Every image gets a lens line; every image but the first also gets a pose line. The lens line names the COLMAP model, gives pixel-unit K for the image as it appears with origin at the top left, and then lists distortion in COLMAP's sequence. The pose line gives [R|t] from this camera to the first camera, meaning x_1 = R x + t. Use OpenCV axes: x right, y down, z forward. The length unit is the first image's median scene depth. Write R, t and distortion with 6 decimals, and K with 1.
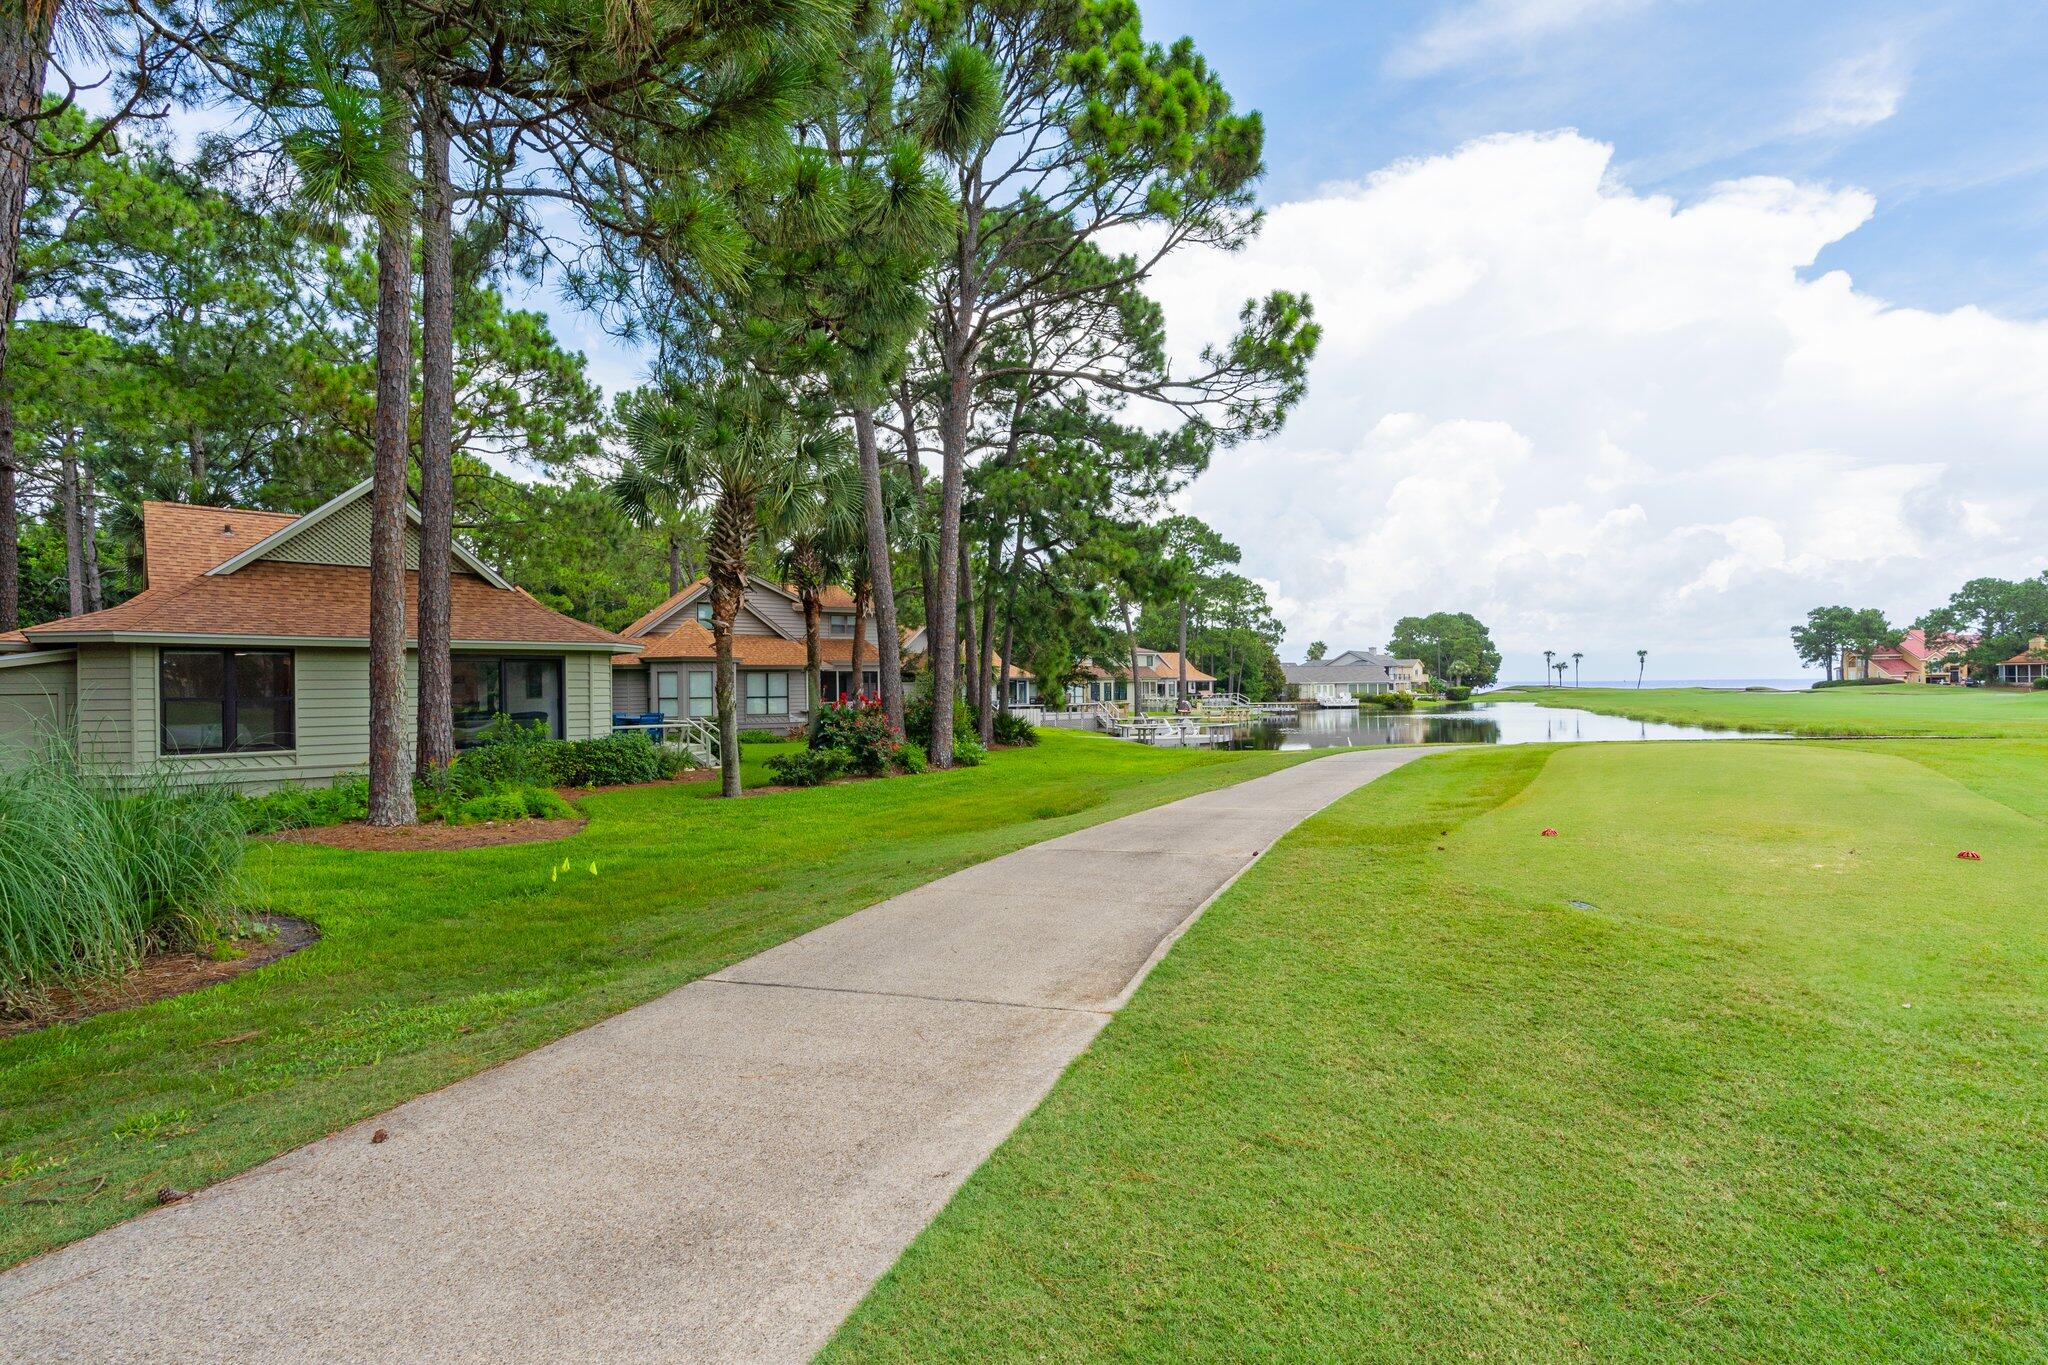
lens RADIAL K [[959.7, 0, 1024.0], [0, 959.7, 682.5], [0, 0, 1]] dist [-0.003428, 0.000282]
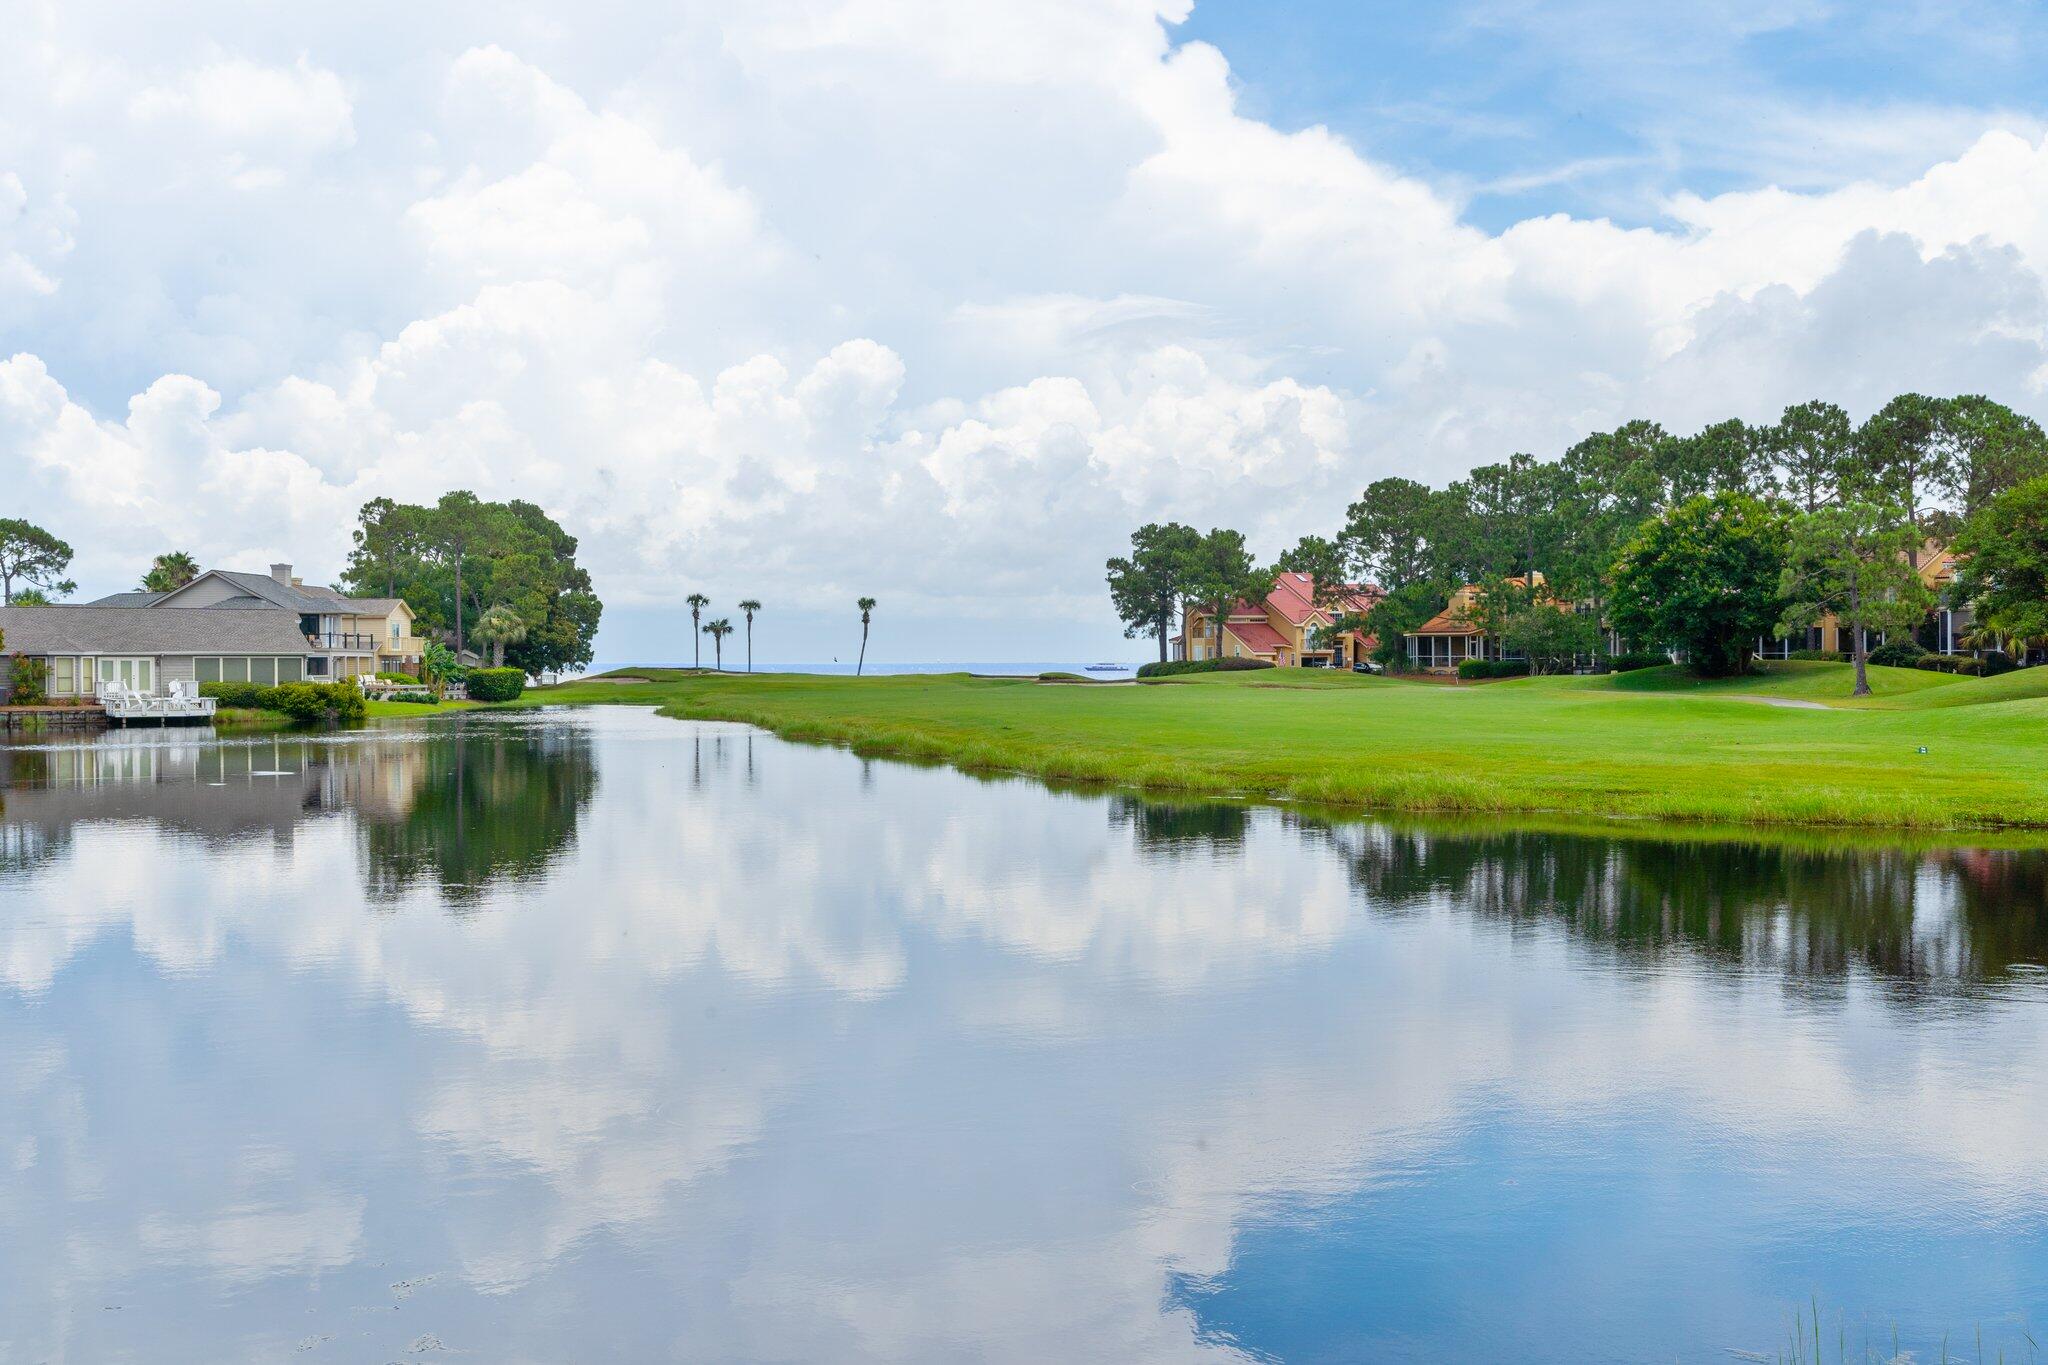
lens RADIAL K [[2036.2, 0, 1024.0], [0, 2036.2, 682.5], [0, 0, 1]] dist [-0.002322, 0.001825]
pose [[0.793120, 0.003216, 0.609058, 0.100875], [-0.008910, 0.999940, 0.006323, 0.002986], [-0.609001, -0.010441, 0.793101, 0.167207]]
